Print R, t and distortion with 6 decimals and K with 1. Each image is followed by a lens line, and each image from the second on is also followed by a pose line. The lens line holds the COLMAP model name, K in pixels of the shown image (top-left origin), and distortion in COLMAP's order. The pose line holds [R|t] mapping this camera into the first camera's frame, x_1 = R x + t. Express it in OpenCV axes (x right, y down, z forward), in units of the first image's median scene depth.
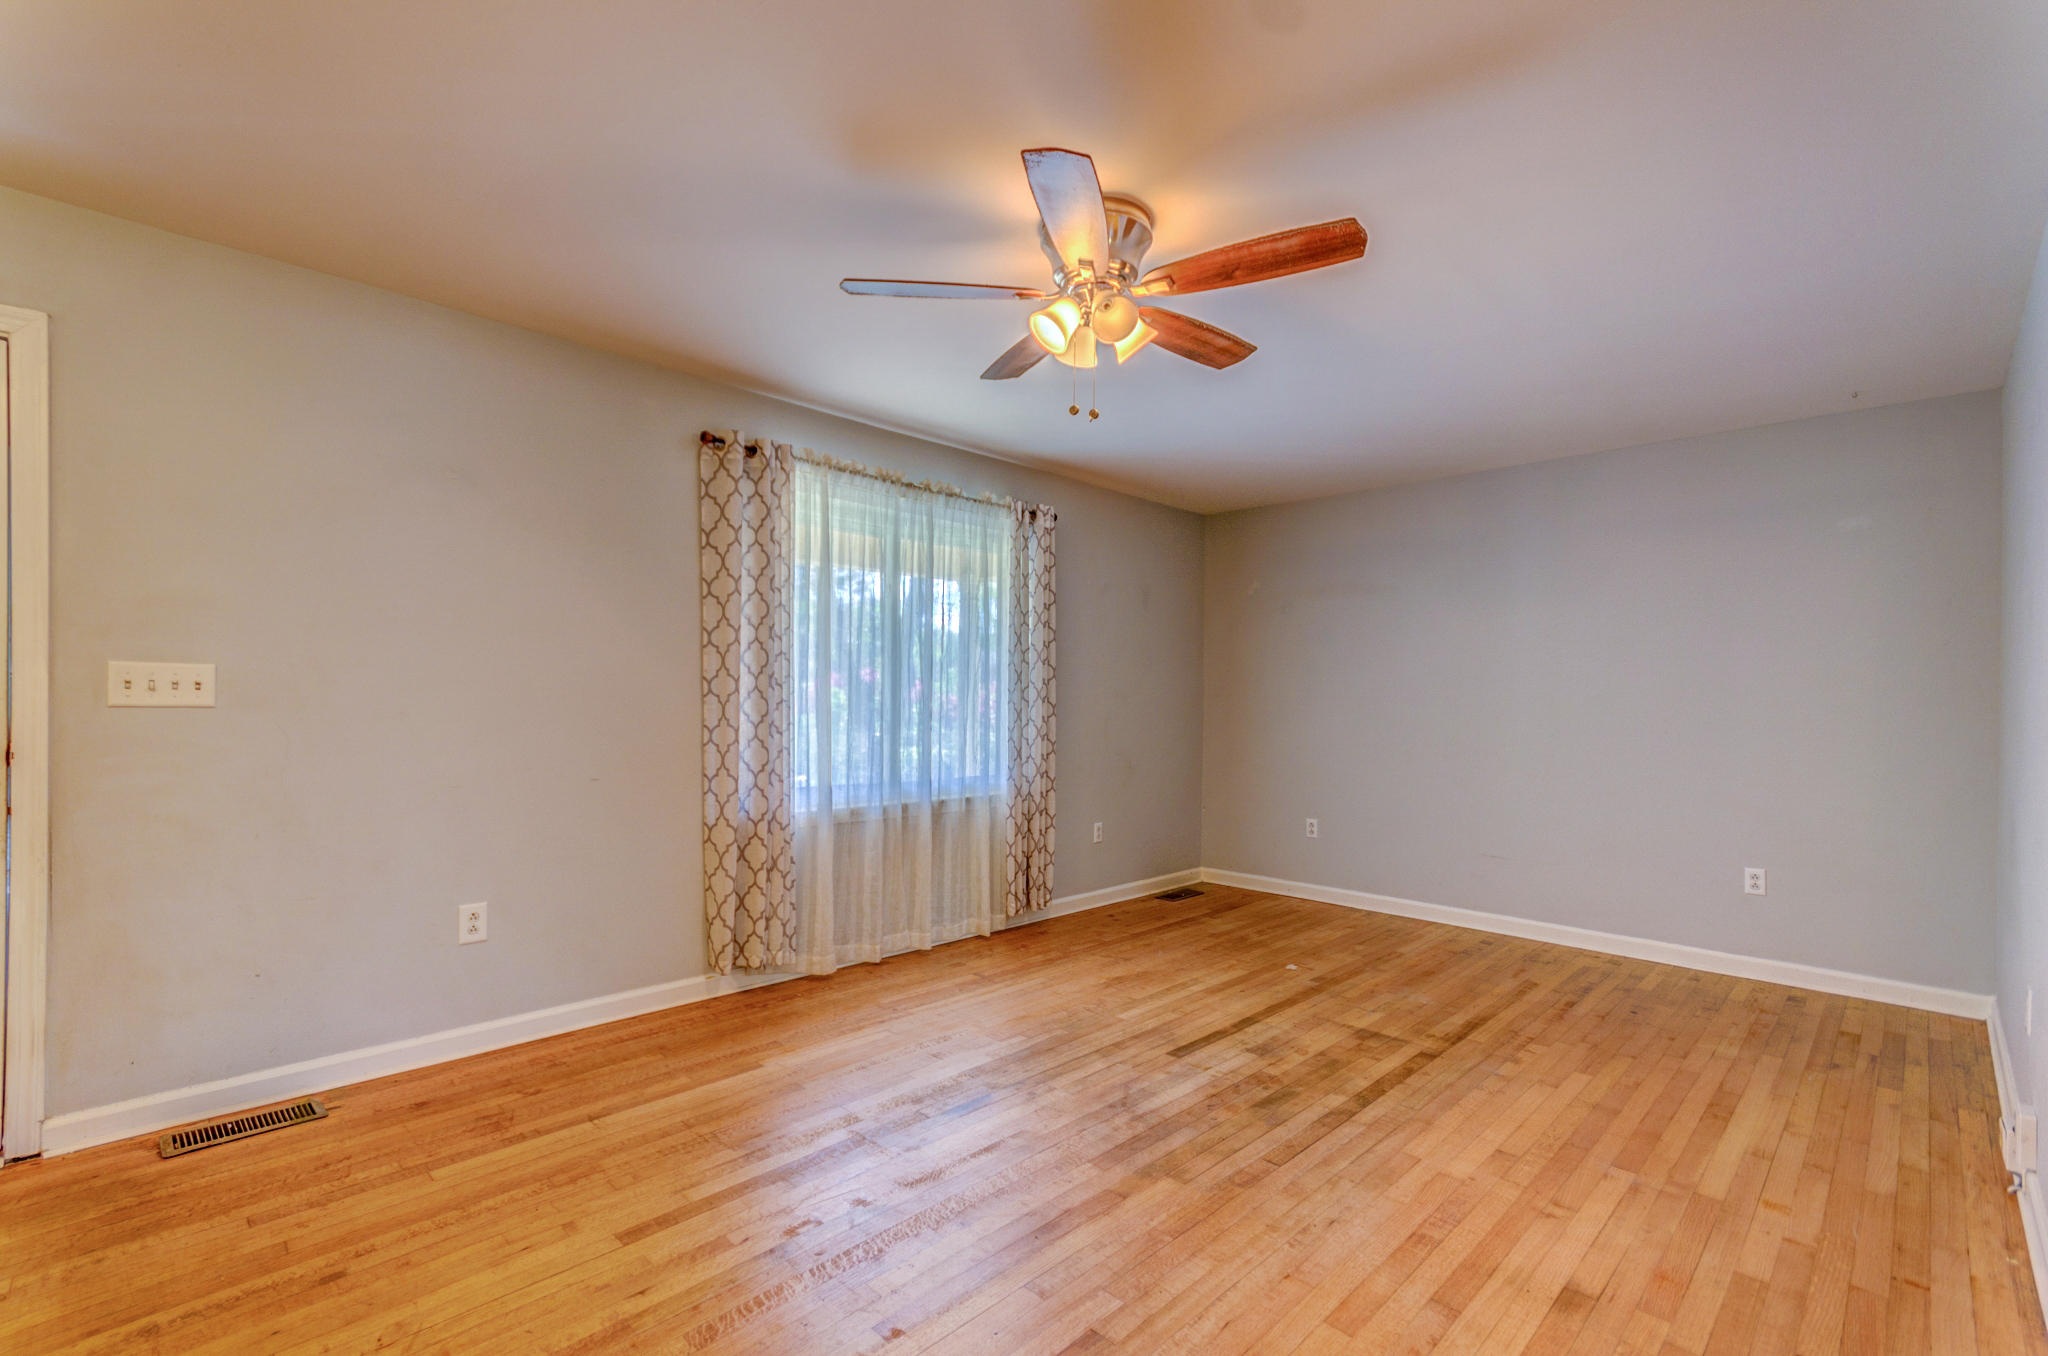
lens RADIAL K [[902.1, 0, 982.8], [0, 902.1, 708.3], [0, 0, 1]] dist [0.013616, -0.001057]
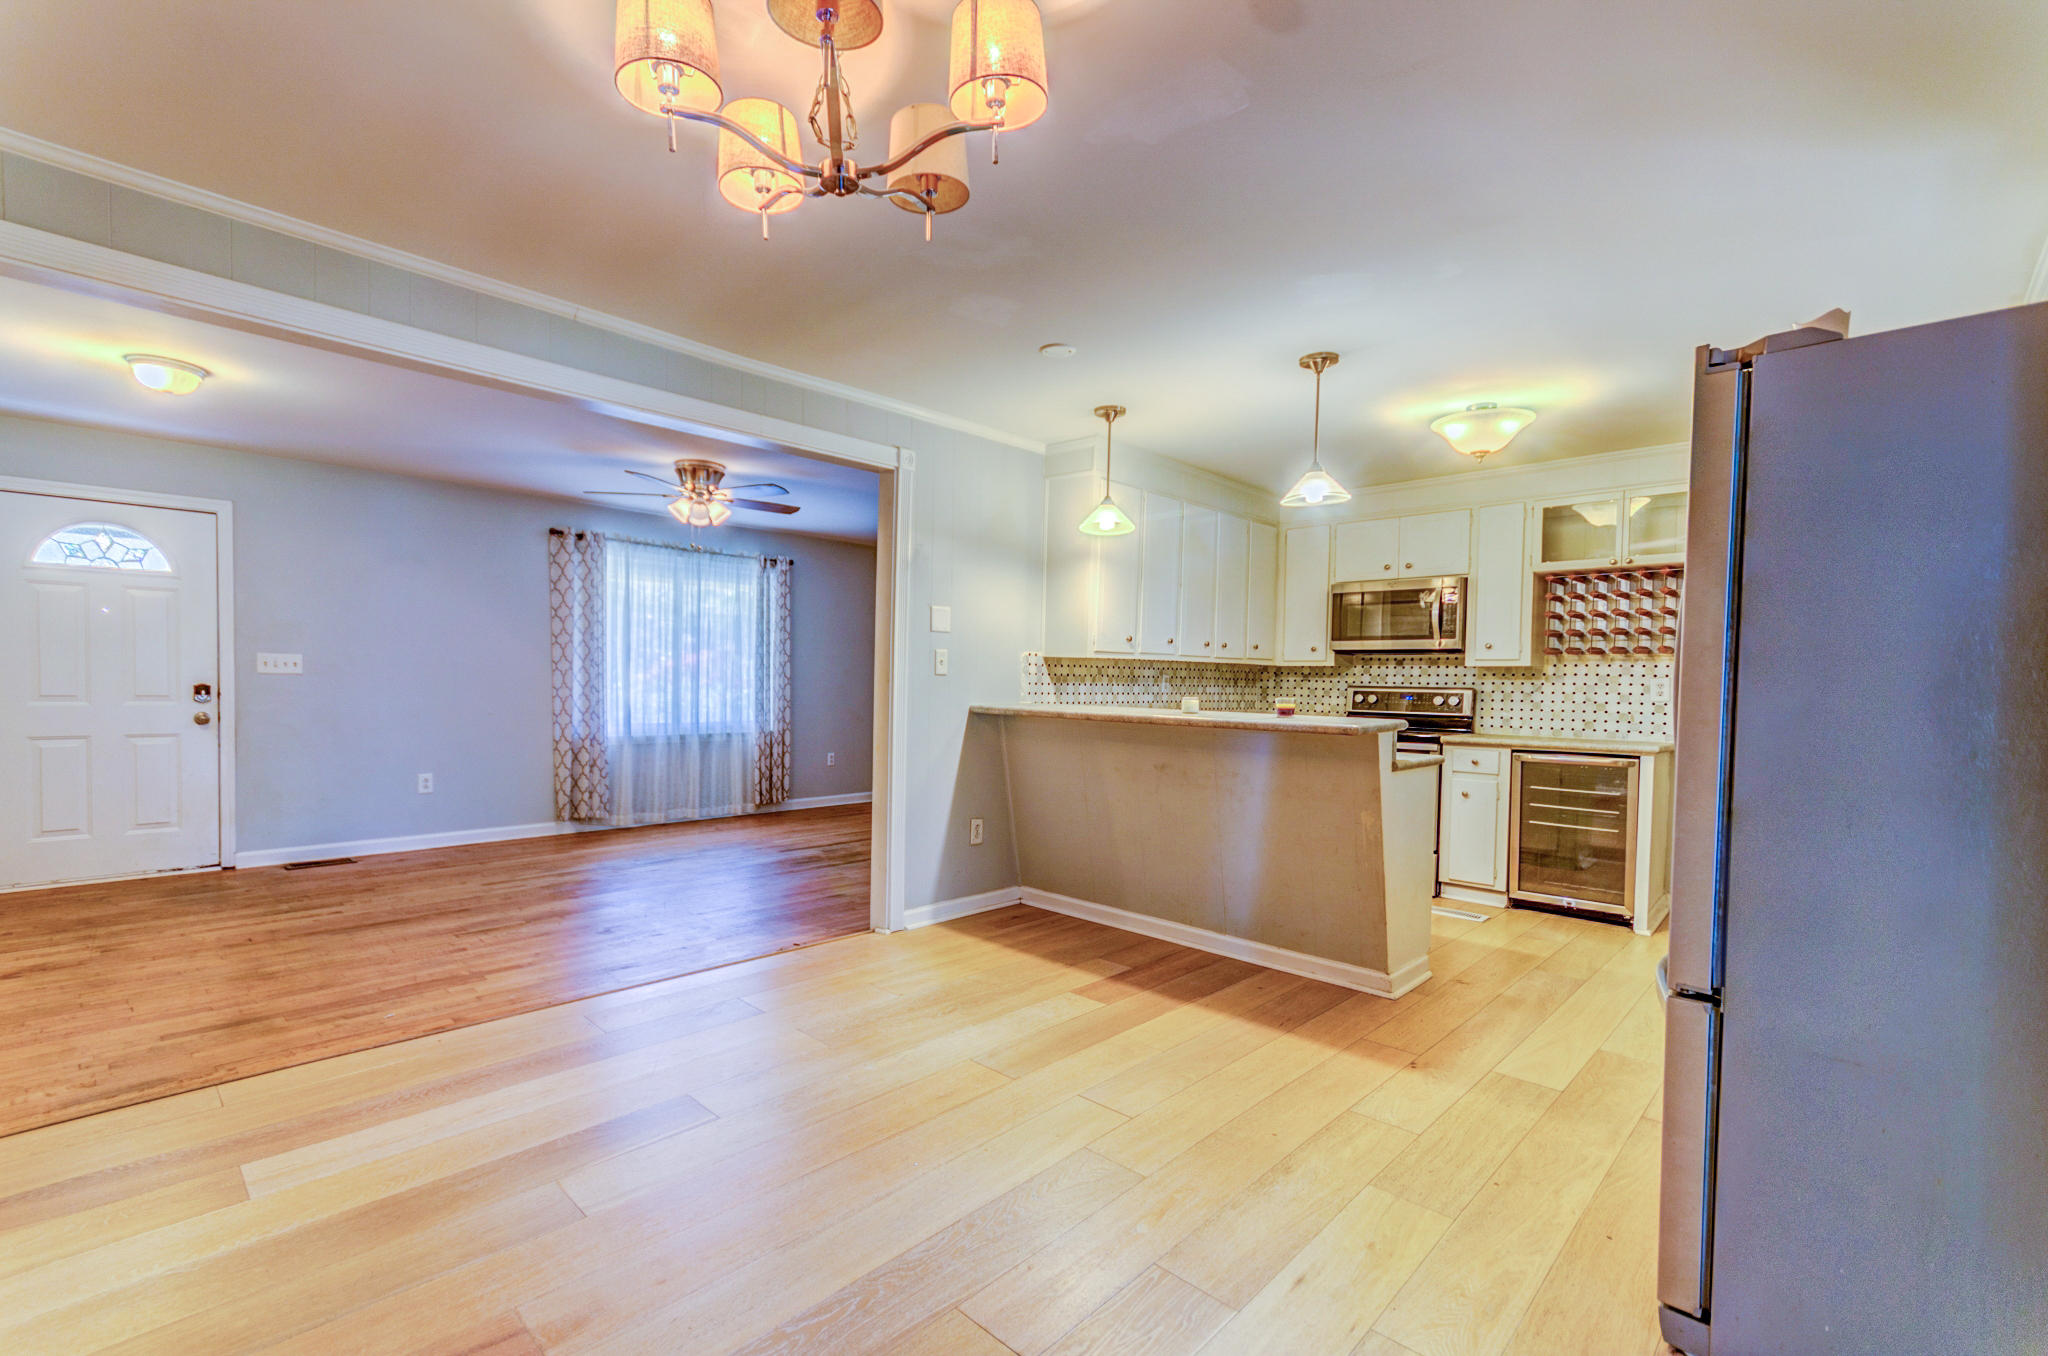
lens RADIAL K [[902.1, 0, 982.8], [0, 902.1, 708.3], [0, 0, 1]] dist [0.013616, -0.001057]
pose [[0.999577, 0.007496, 0.028095, 0.513395], [-0.008253, 0.999603, 0.026937, 0.005631], [-0.027882, -0.027157, 0.999242, -0.867811]]
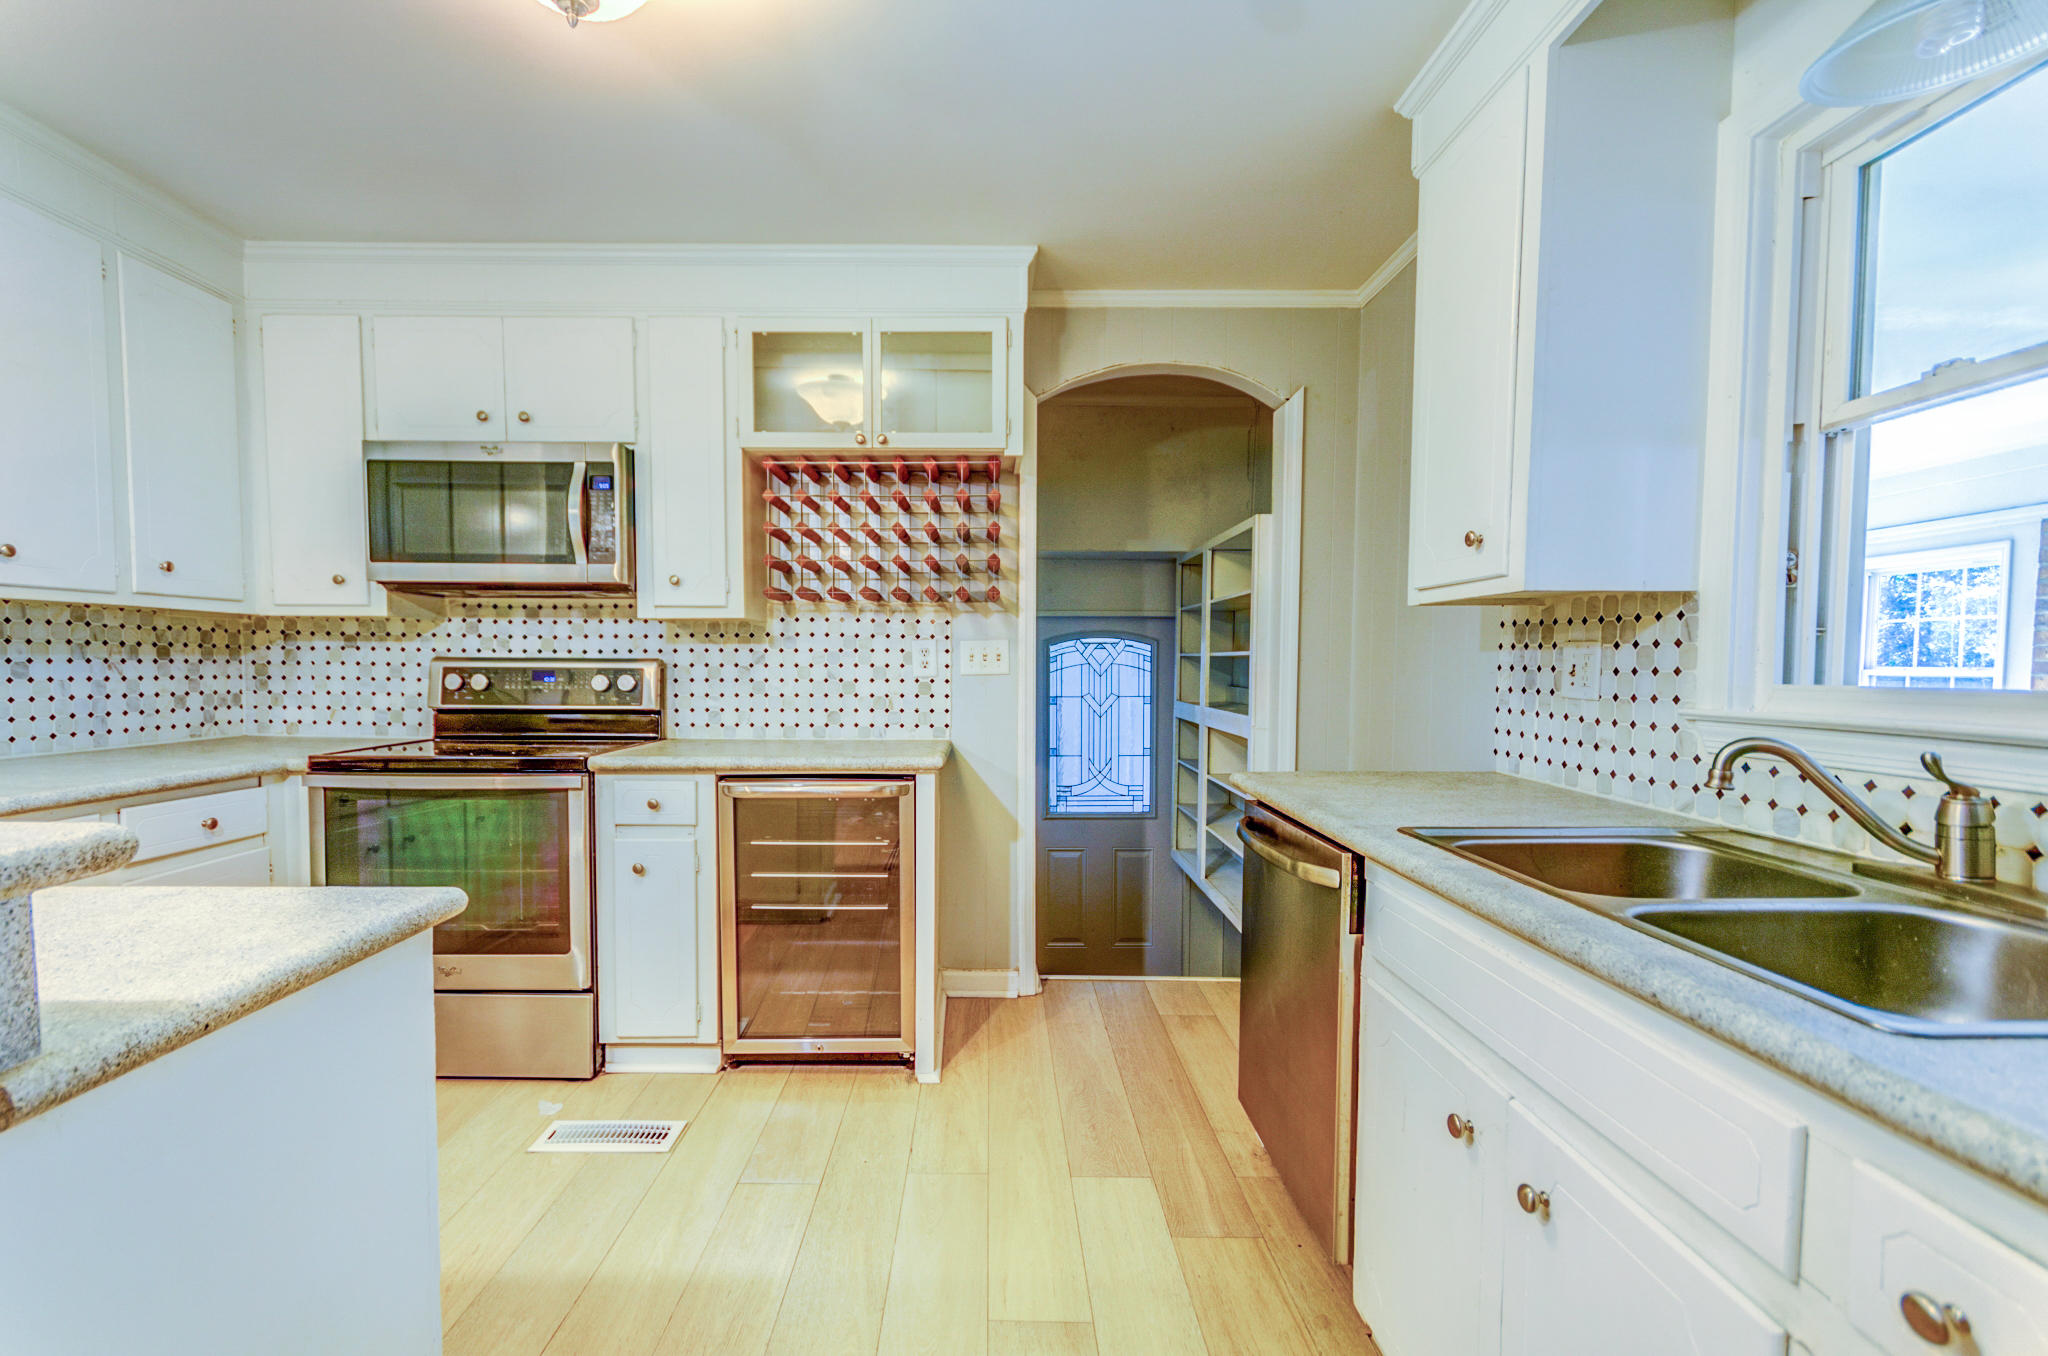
lens RADIAL K [[902.1, 0, 982.8], [0, 902.1, 708.3], [0, 0, 1]] dist [0.013616, -0.001057]
pose [[0.693801, -0.042374, 0.718920, 0.979018], [0.003888, 0.998473, 0.055099, 0.006500], [-0.720157, -0.035433, 0.692906, -0.178099]]
